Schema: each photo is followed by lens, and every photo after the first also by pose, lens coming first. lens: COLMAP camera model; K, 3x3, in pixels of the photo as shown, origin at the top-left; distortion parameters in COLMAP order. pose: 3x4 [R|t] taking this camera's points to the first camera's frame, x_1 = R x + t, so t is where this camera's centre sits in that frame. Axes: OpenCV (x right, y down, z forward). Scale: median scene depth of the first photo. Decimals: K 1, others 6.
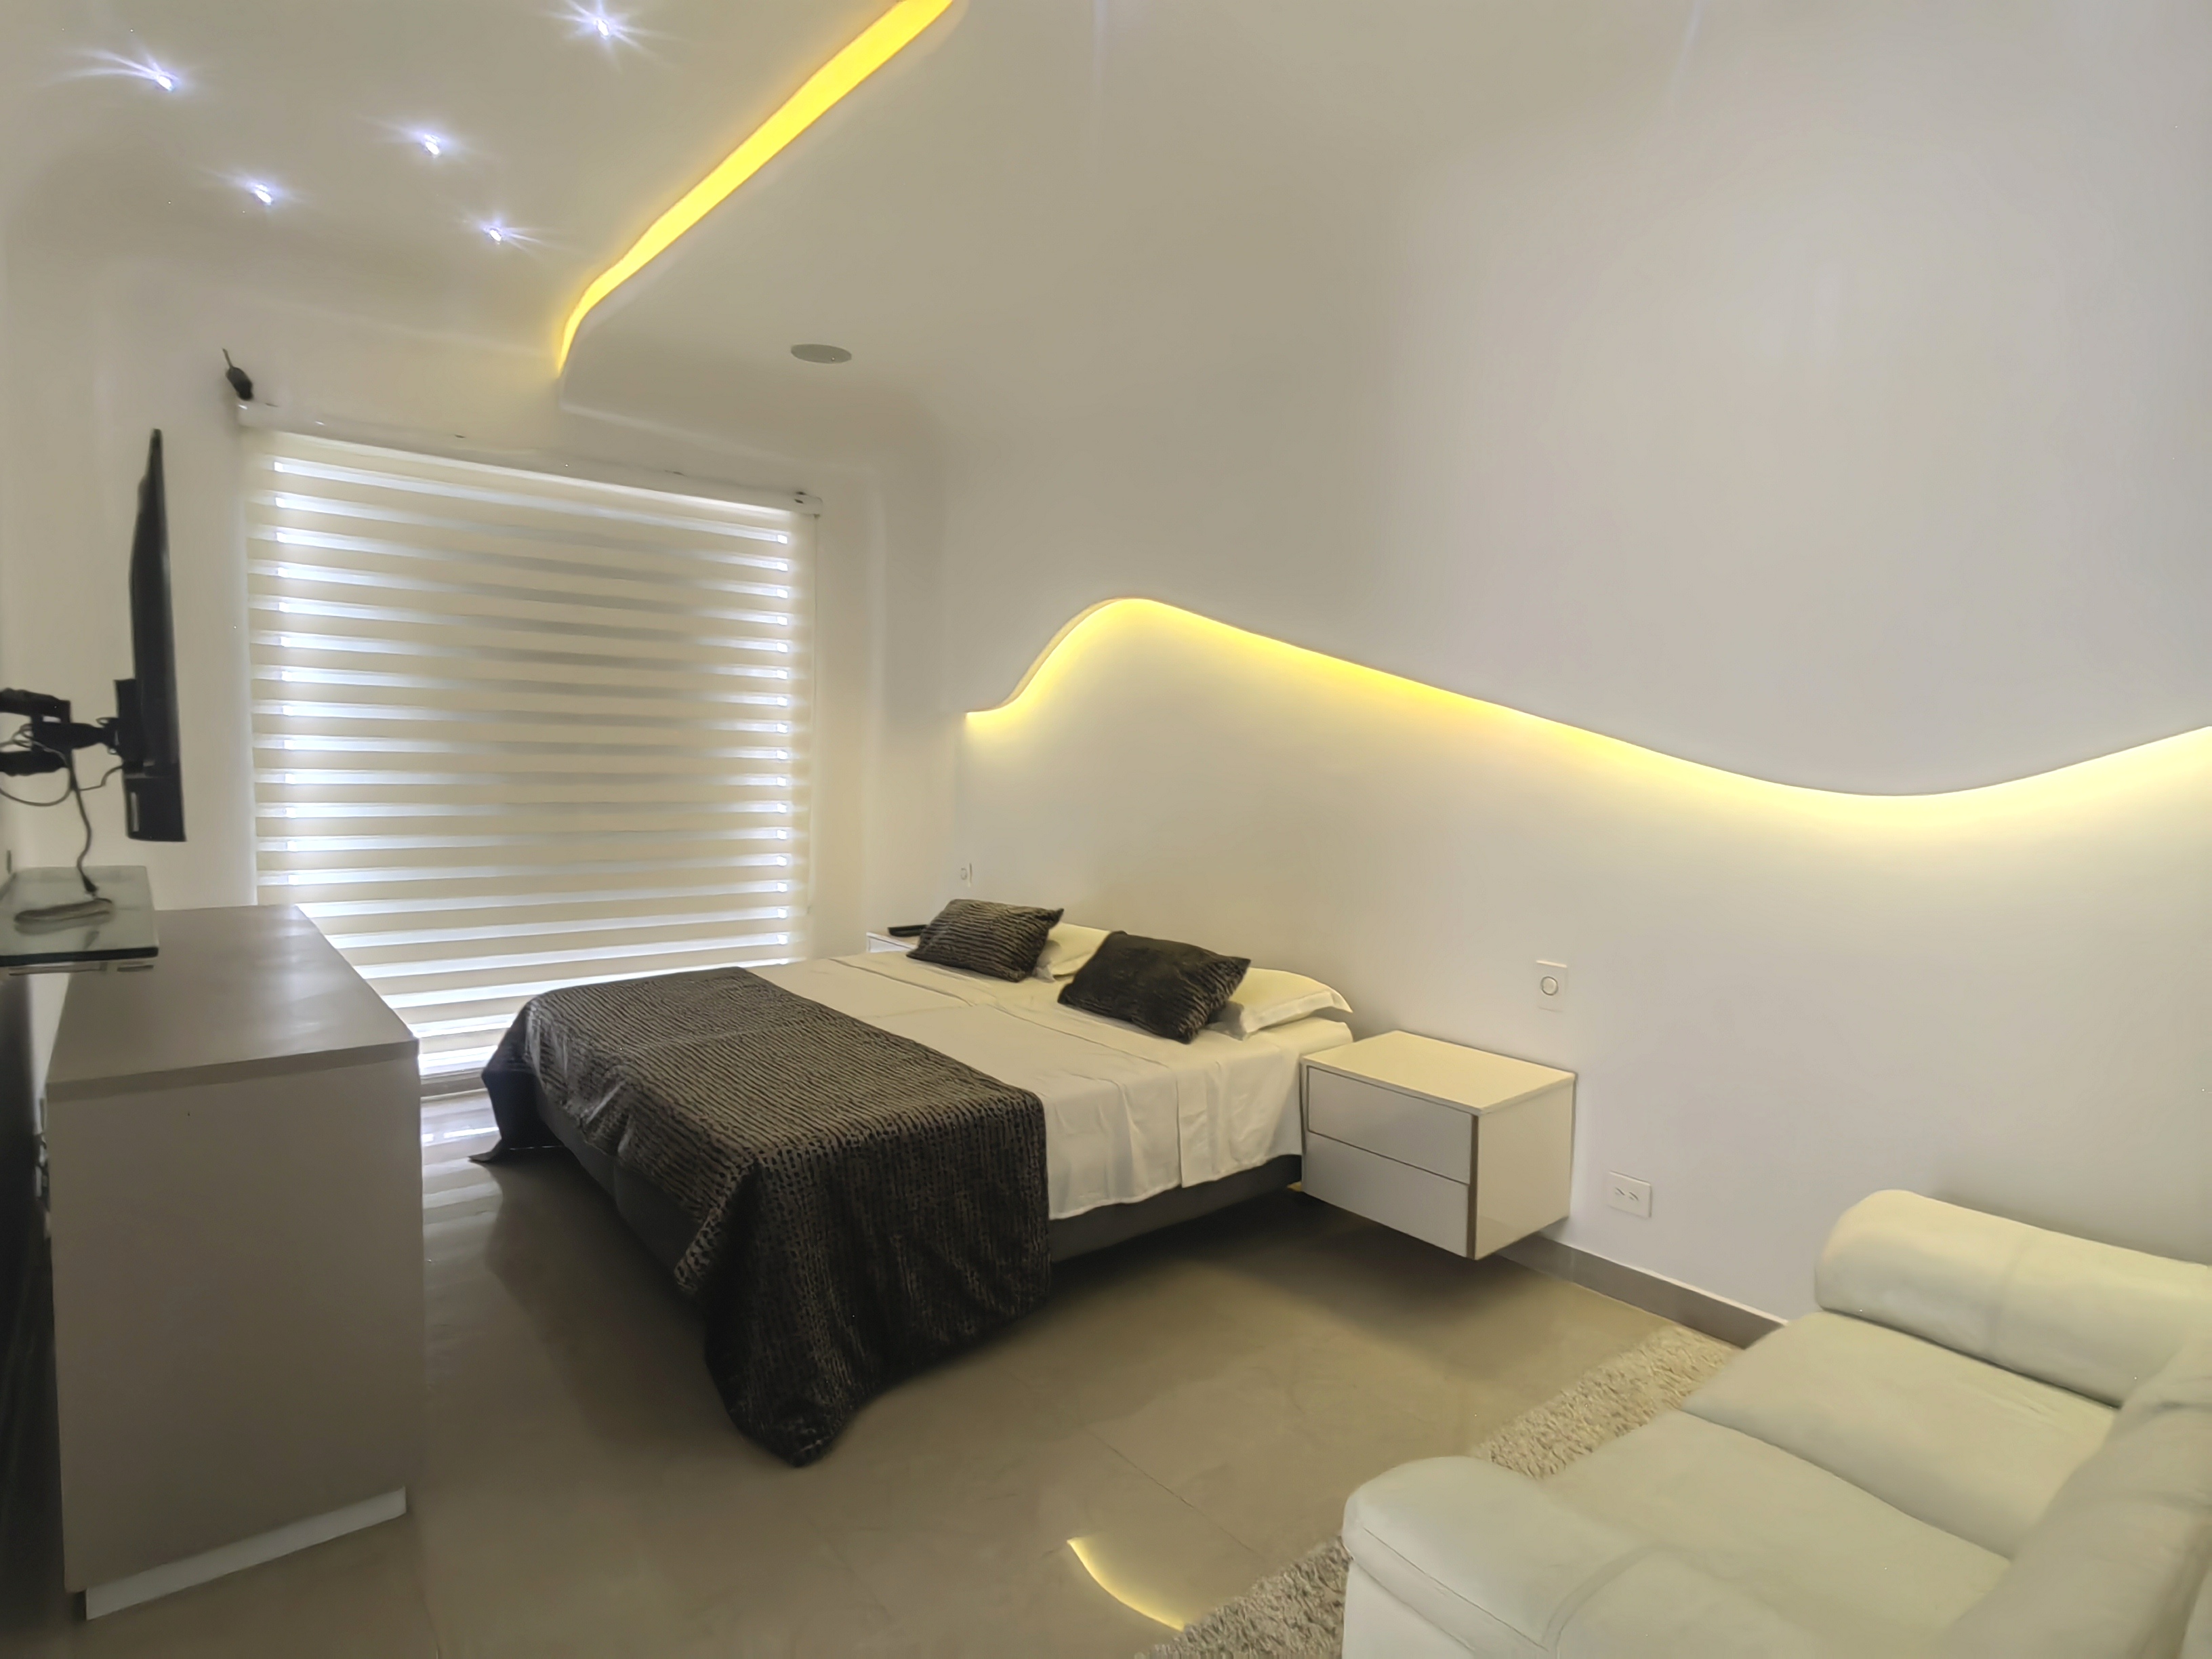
lens RADIAL K [[1178.2, 0, 1112.9], [0, 1178.2, 843.4], [0, 0, 1]] dist [-0.025655, 0.023176]
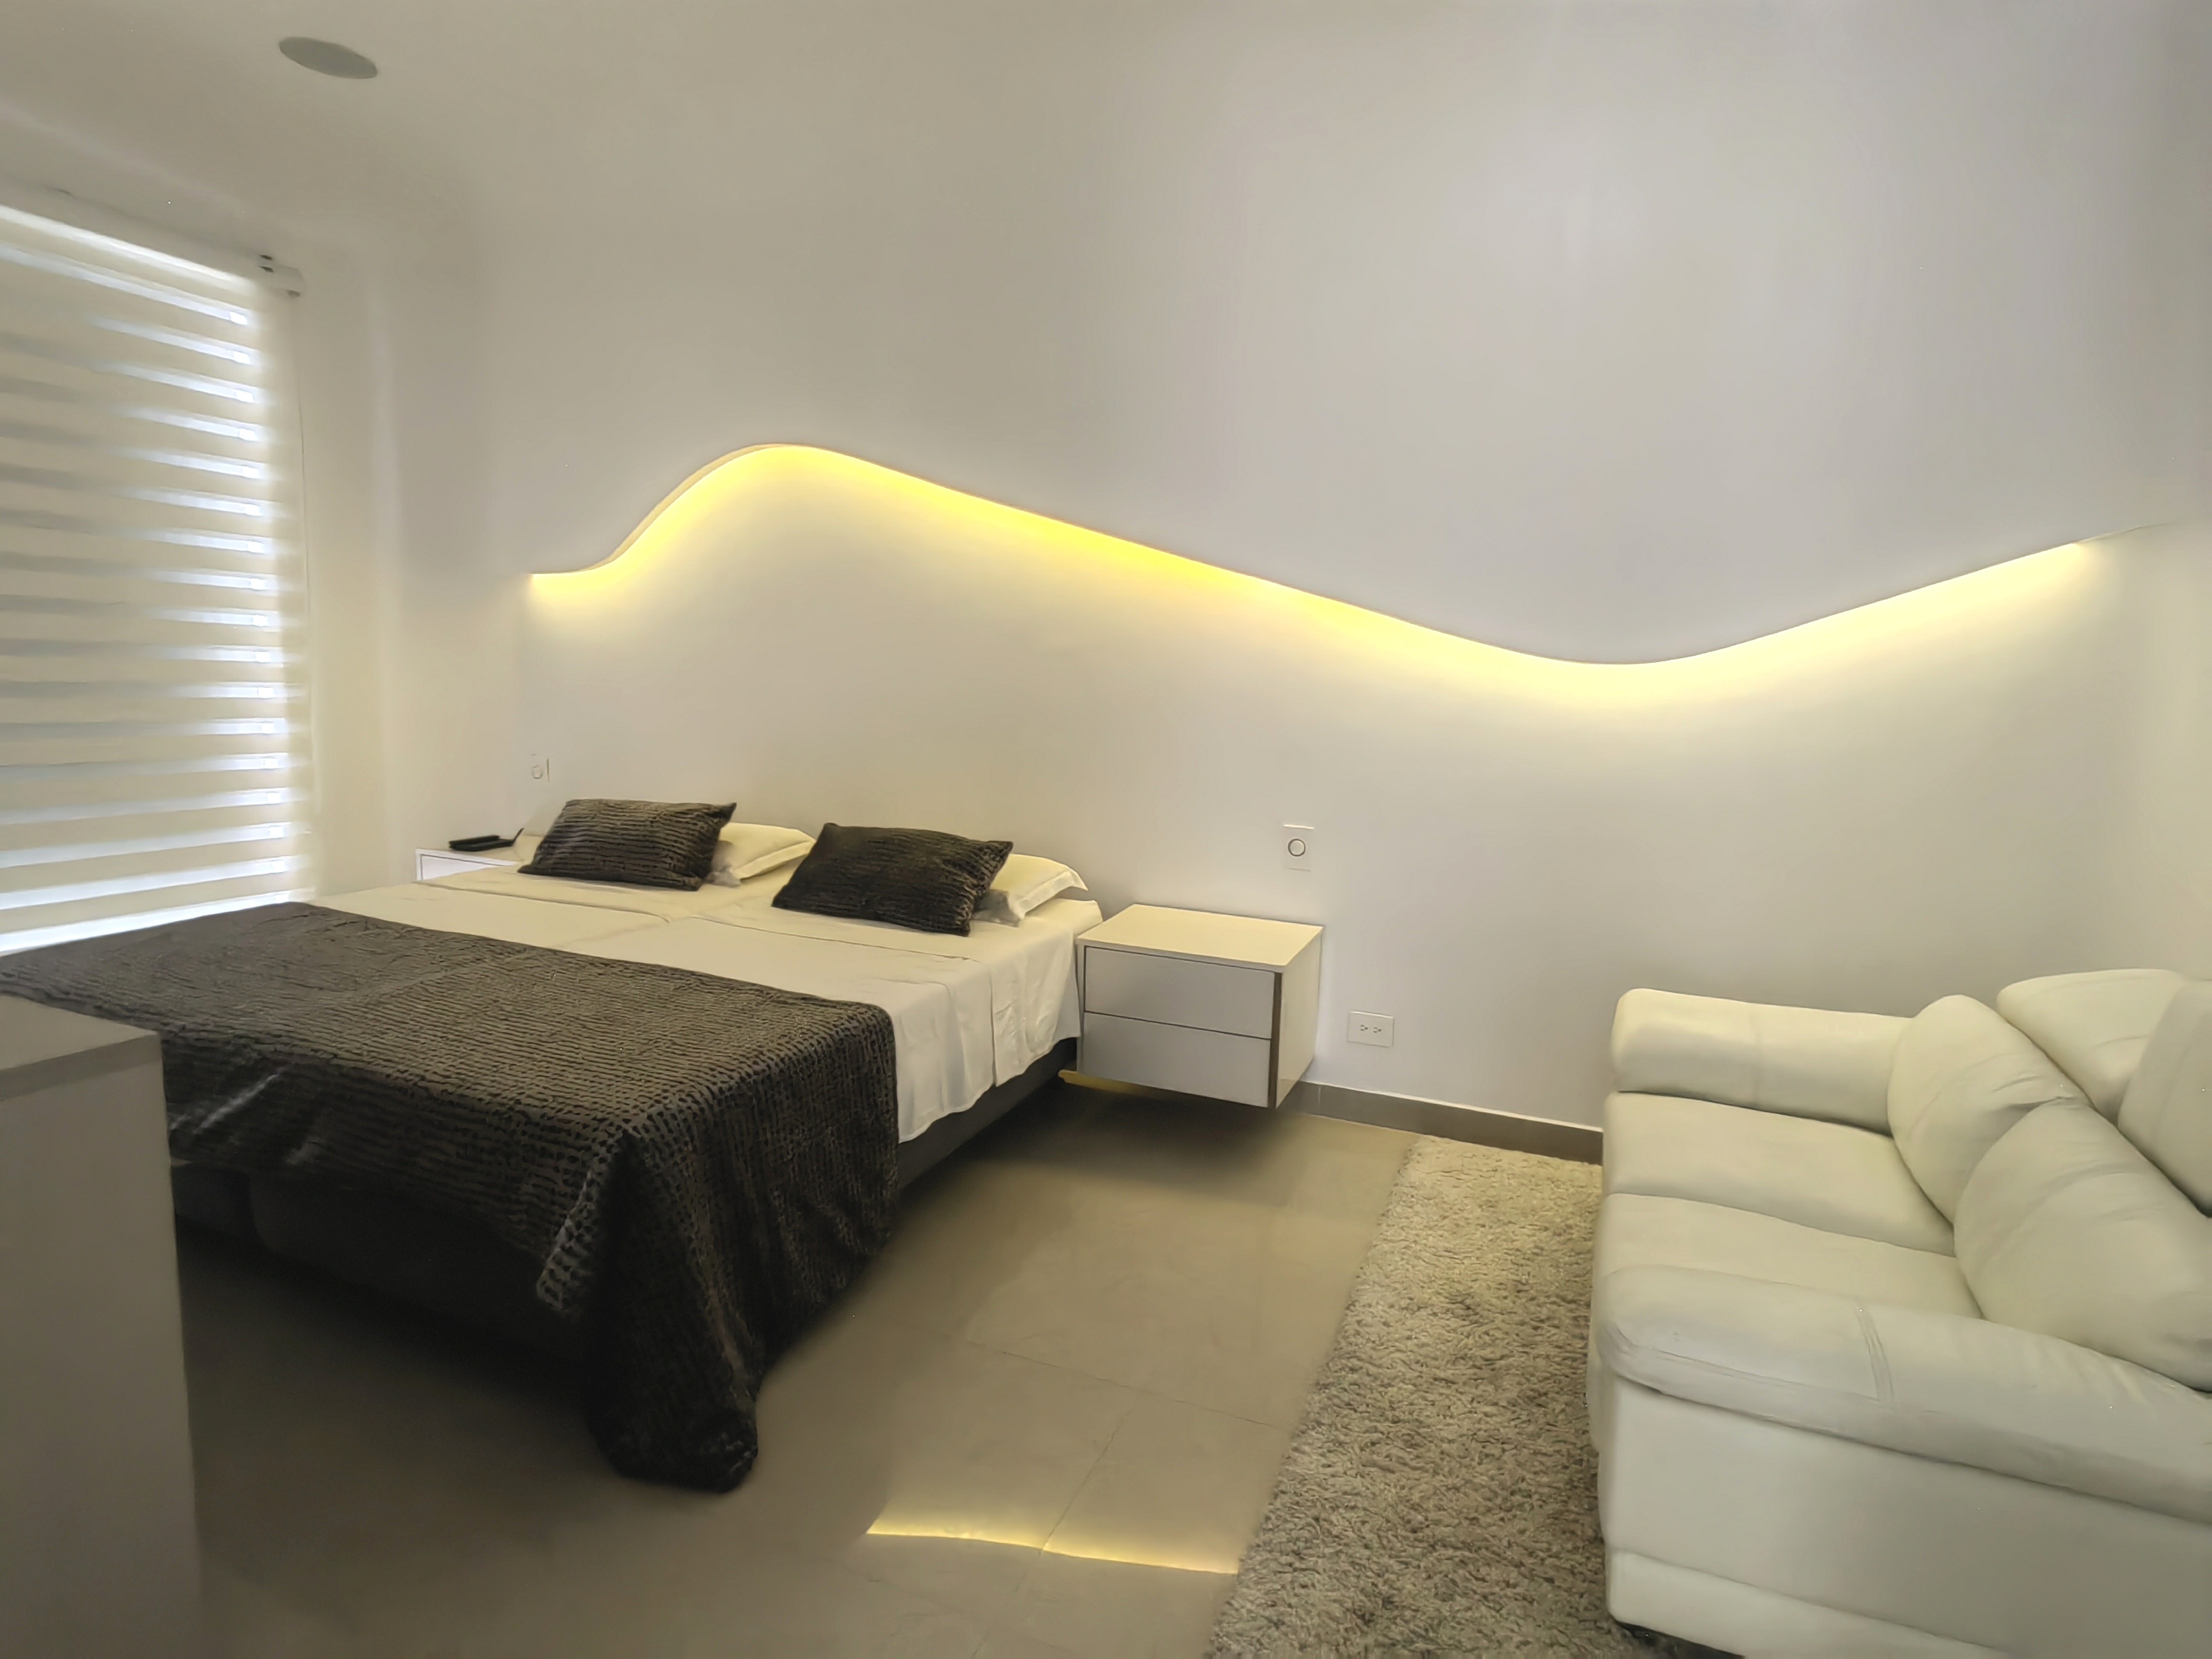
lens RADIAL K [[1178.2, 0, 1112.9], [0, 1178.2, 843.4], [0, 0, 1]] dist [-0.025655, 0.023176]
pose [[0.883019, -0.064538, 0.464879, -0.273133], [0.023321, 0.995310, 0.093880, 0.013964], [-0.468757, -0.072056, 0.880383, 0.143036]]
